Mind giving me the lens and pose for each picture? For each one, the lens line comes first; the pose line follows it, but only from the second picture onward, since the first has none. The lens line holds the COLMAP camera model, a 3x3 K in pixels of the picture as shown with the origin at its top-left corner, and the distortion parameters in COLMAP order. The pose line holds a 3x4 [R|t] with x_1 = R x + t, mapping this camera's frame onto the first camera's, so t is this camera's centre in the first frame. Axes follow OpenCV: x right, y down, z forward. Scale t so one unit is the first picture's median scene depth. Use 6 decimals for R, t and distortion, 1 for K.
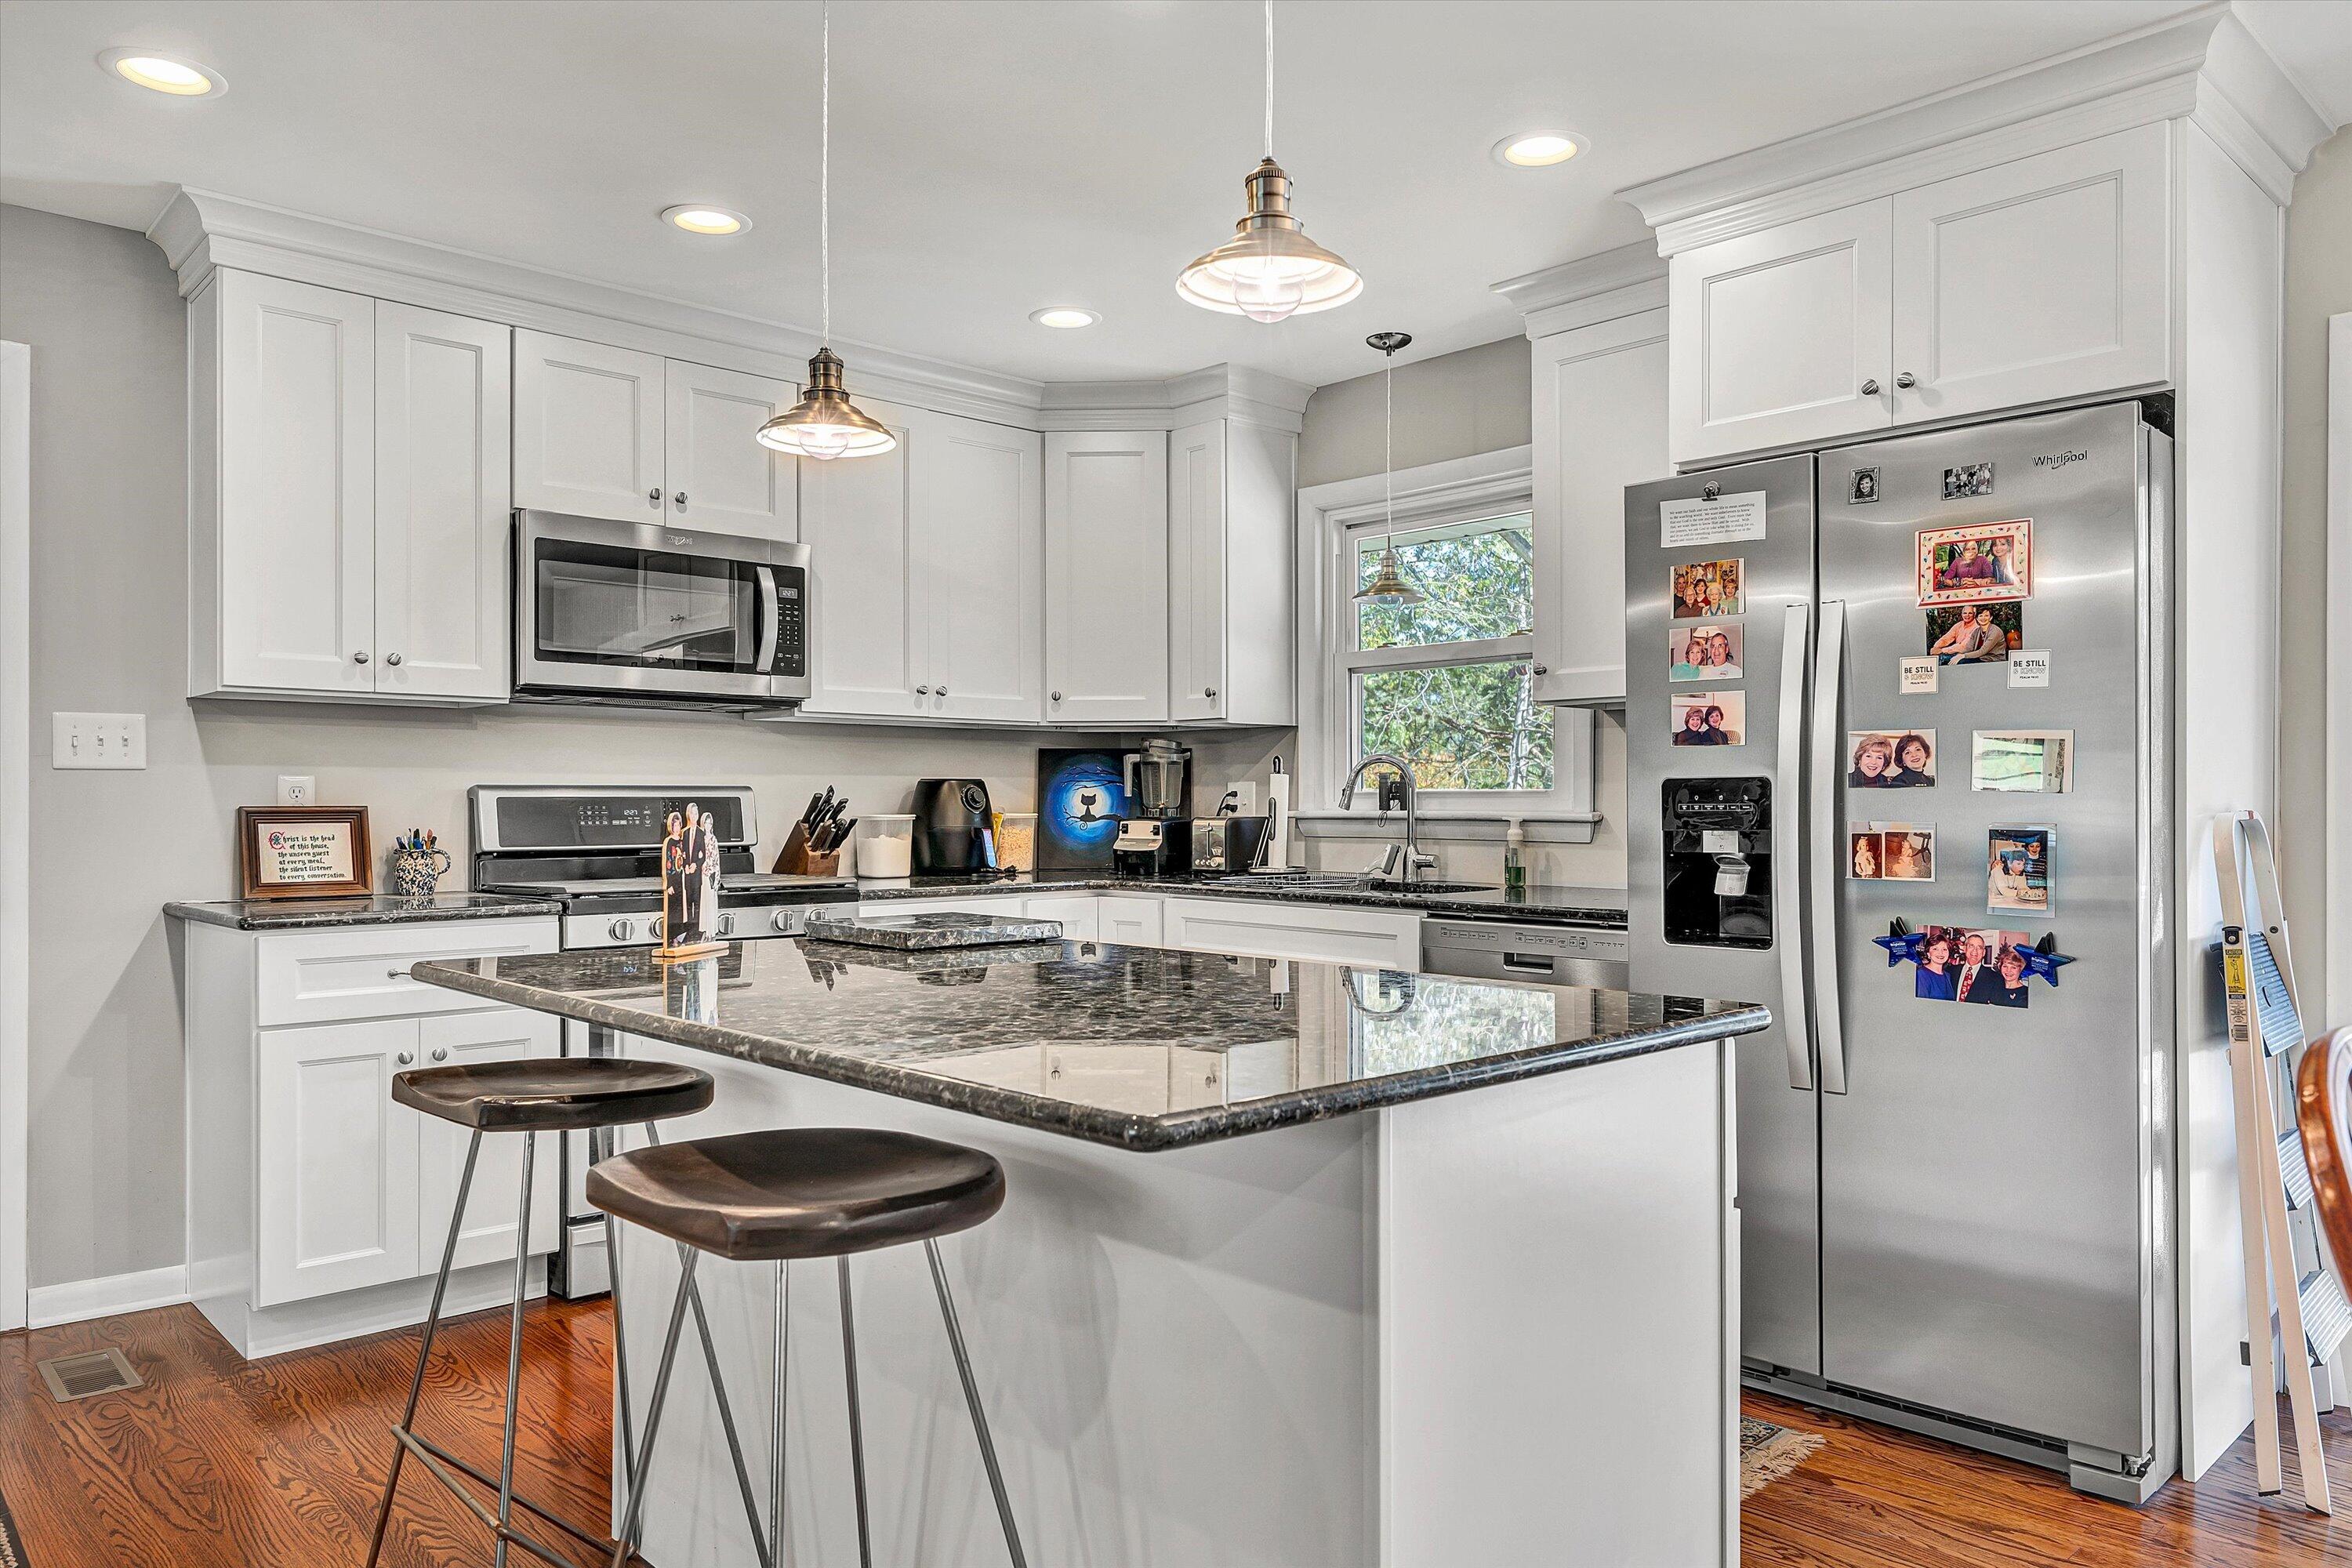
lens RADIAL K [[1570.2, 0, 1196.1], [0, 1570.2, 797.8], [0, 0, 1]] dist [-0.001029, -0.000824]
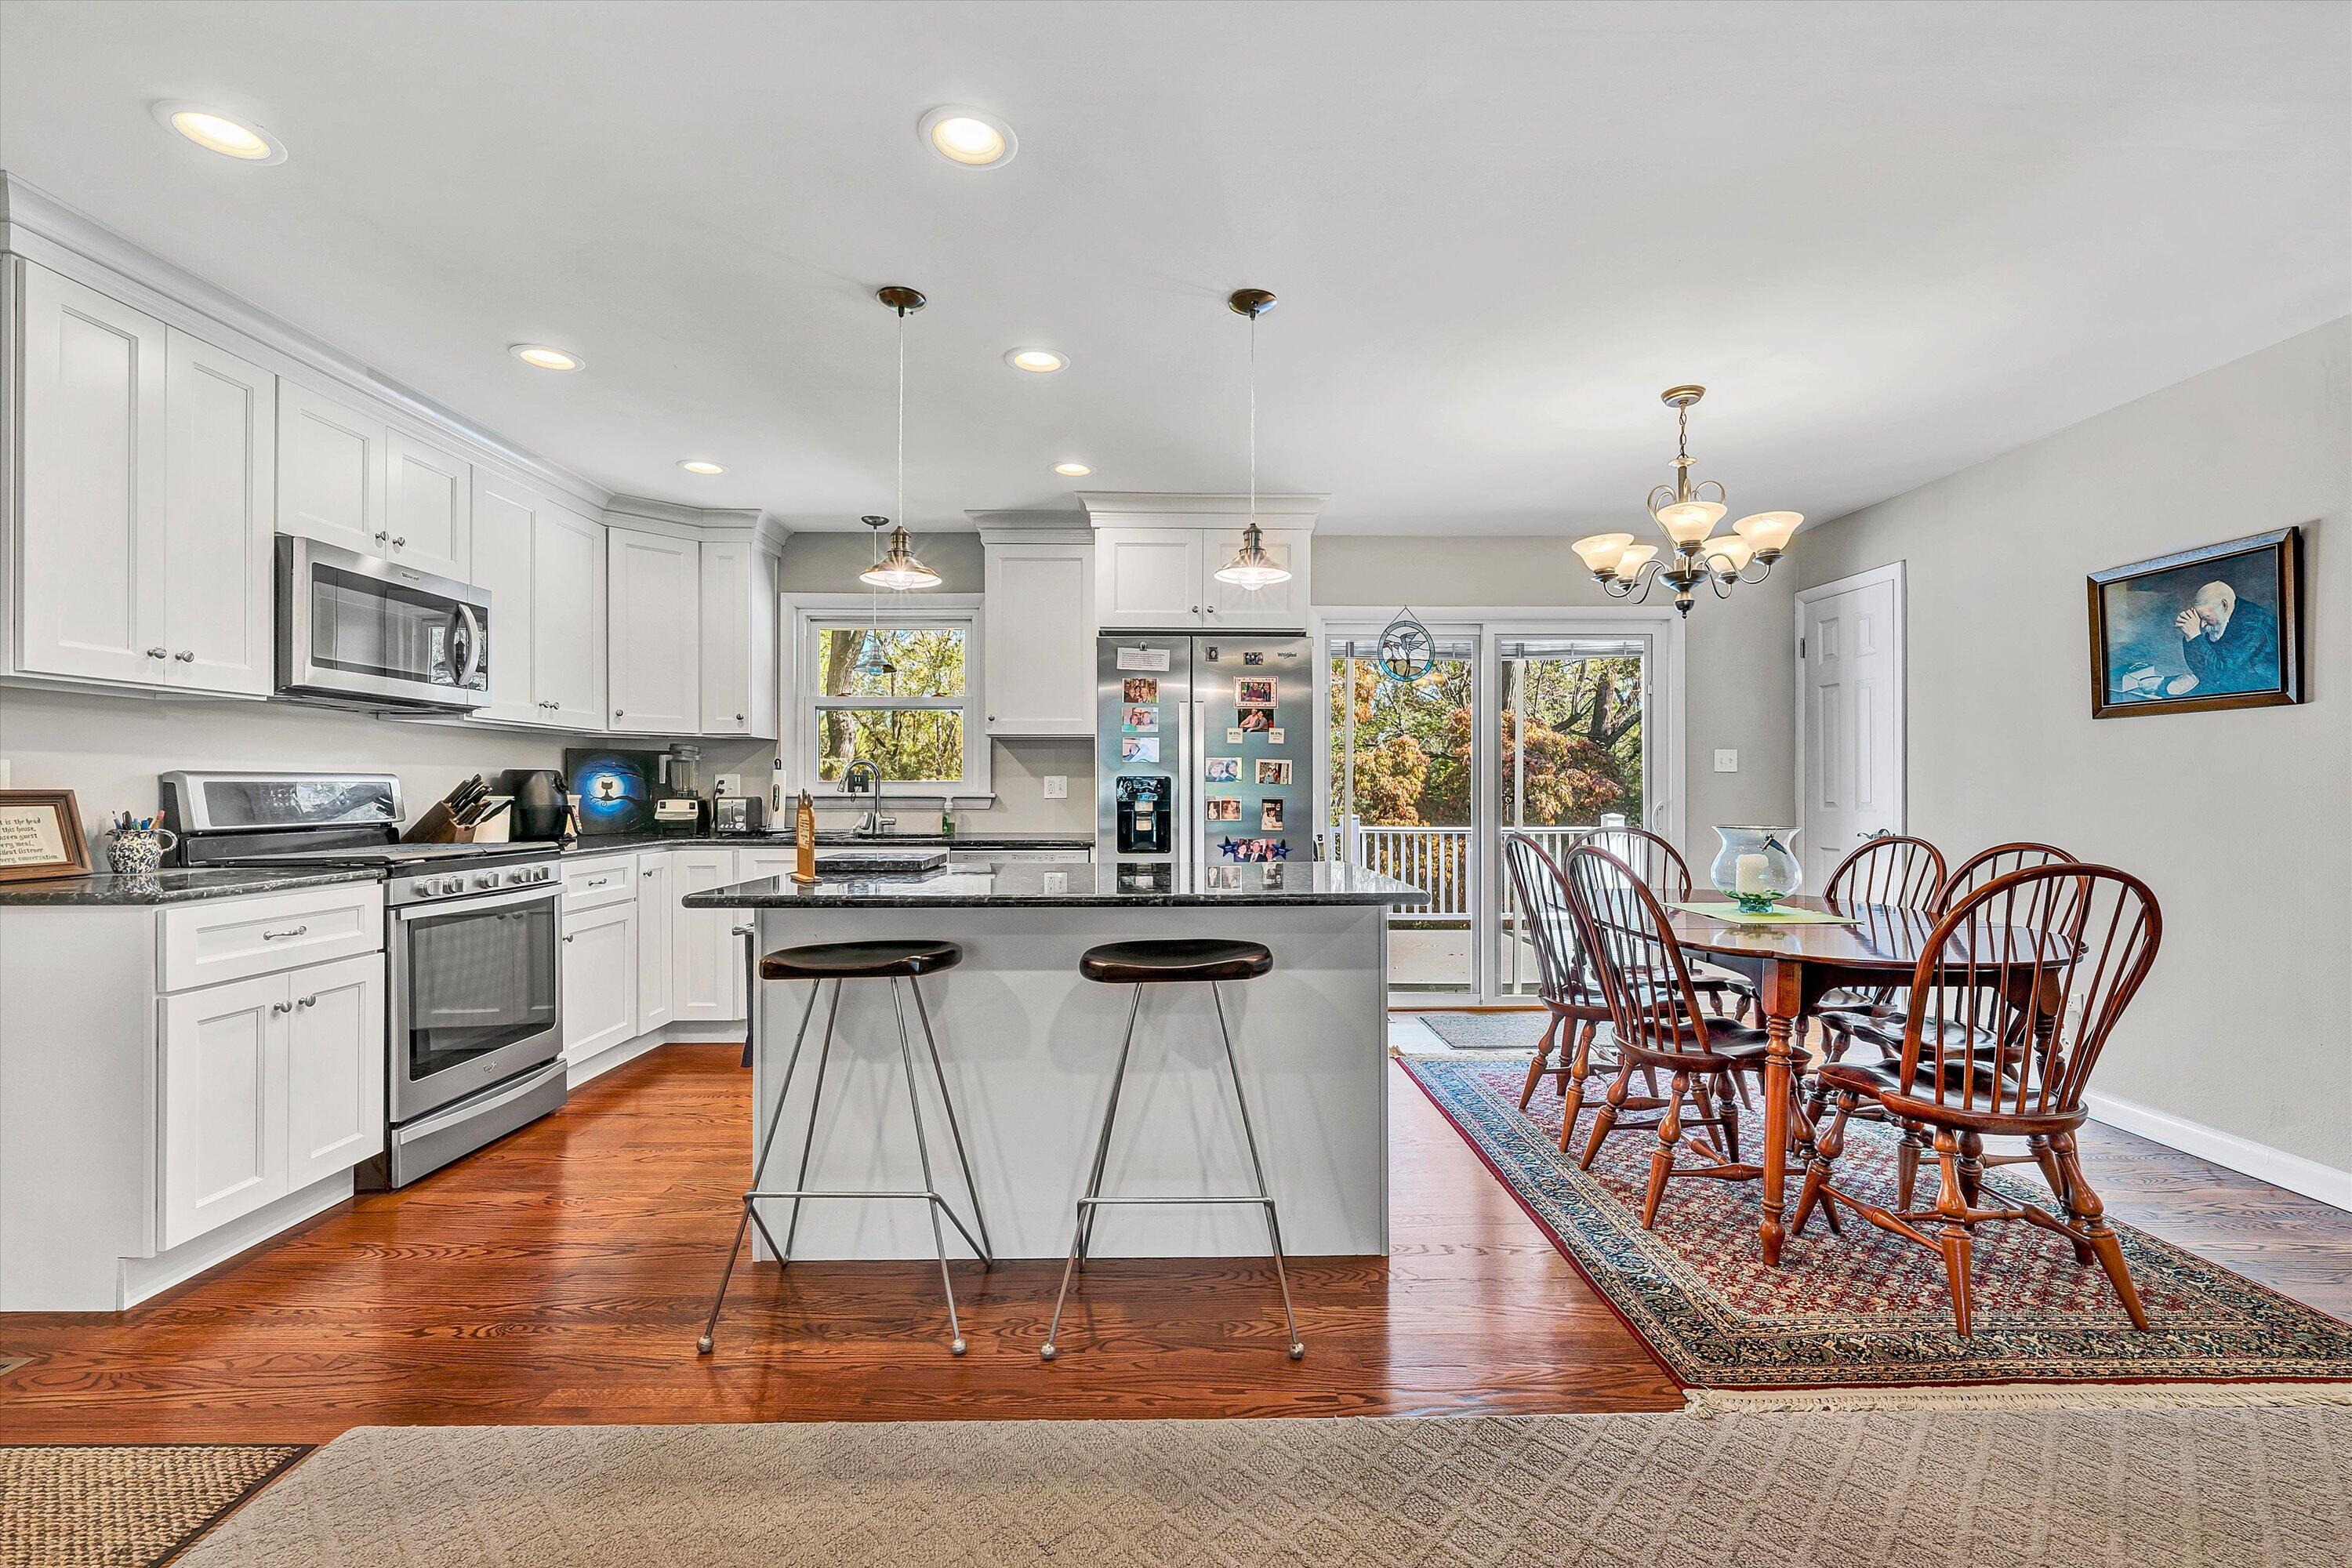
lens RADIAL K [[996.4, 0, 1176.8], [0, 996.4, 781.9], [0, 0, 1]] dist [0.001900, 0.000581]
pose [[0.680453, 0.005888, 0.732768, -0.519020], [-0.003342, 0.999982, -0.004932, 0.001018], [-0.732784, 0.000907, 0.680461, 0.013926]]
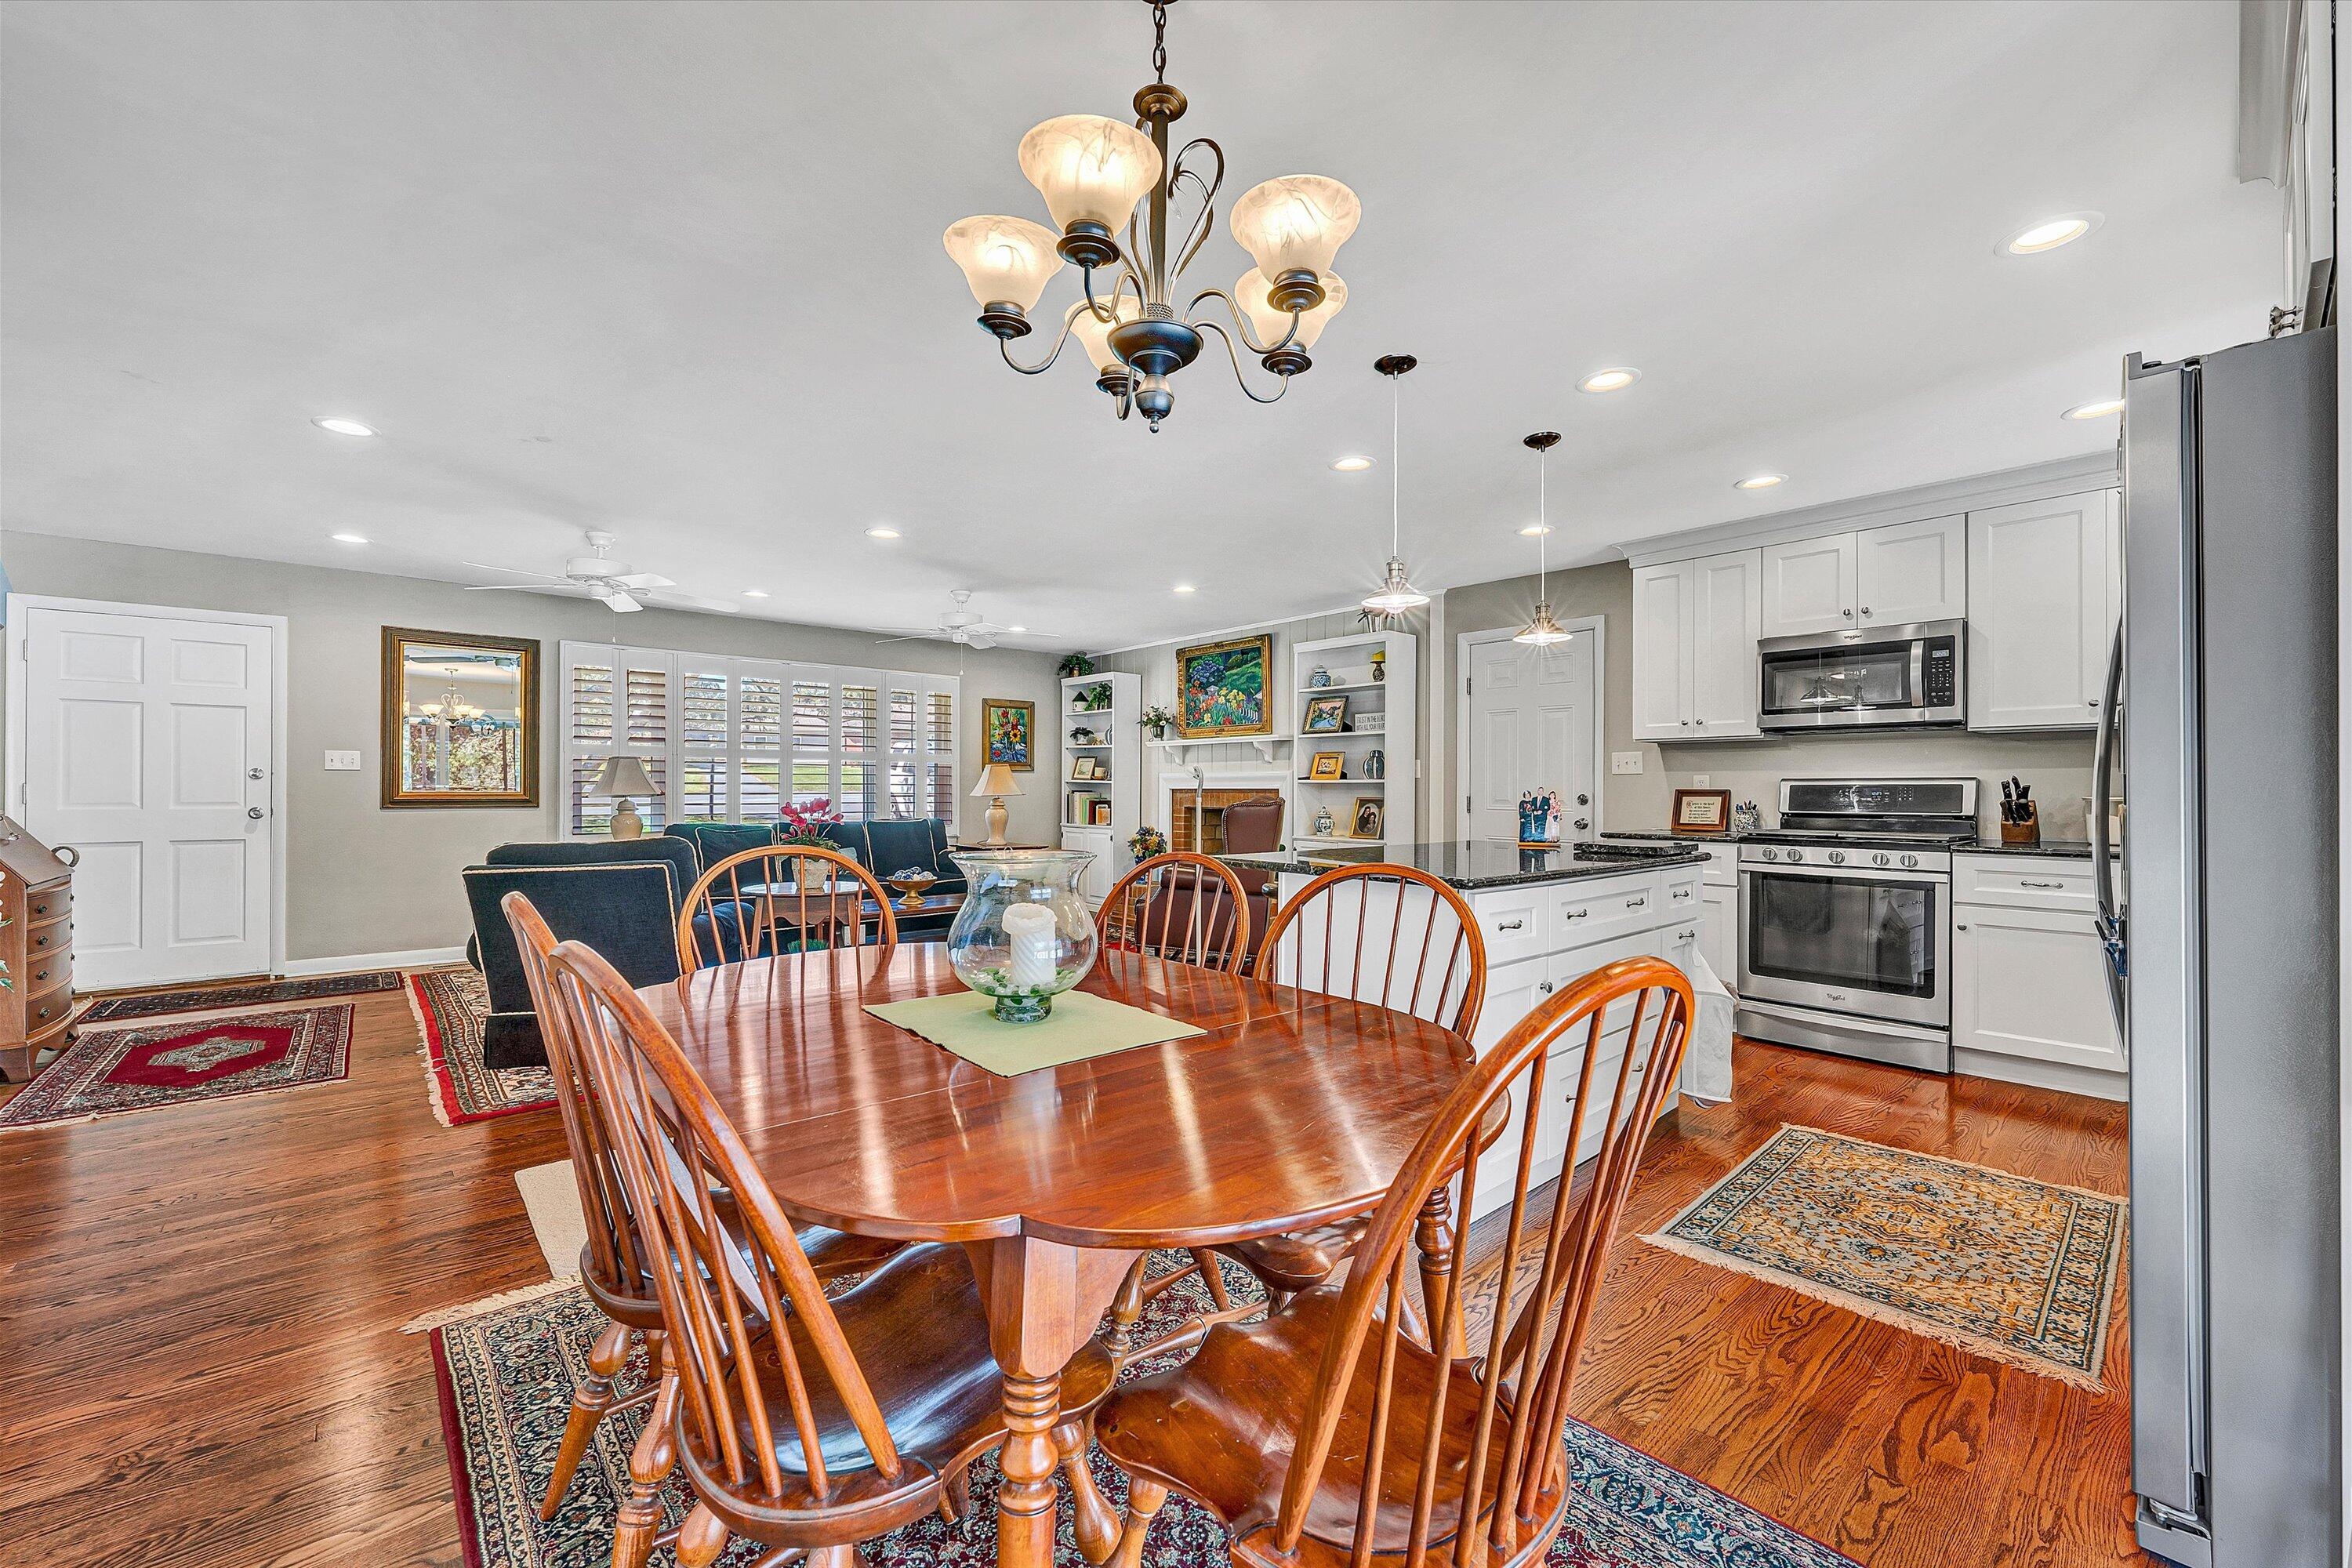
lens RADIAL K [[919.5, 0, 1176.0], [0, 919.5, 784.0], [0, 0, 1]] dist [-0.001906, -0.000278]
pose [[-0.023134, -0.002976, -0.999728, 0.734494], [0.001005, 0.999995, -0.003000, 0.001335], [0.999732, -0.001074, -0.023131, 0.282403]]
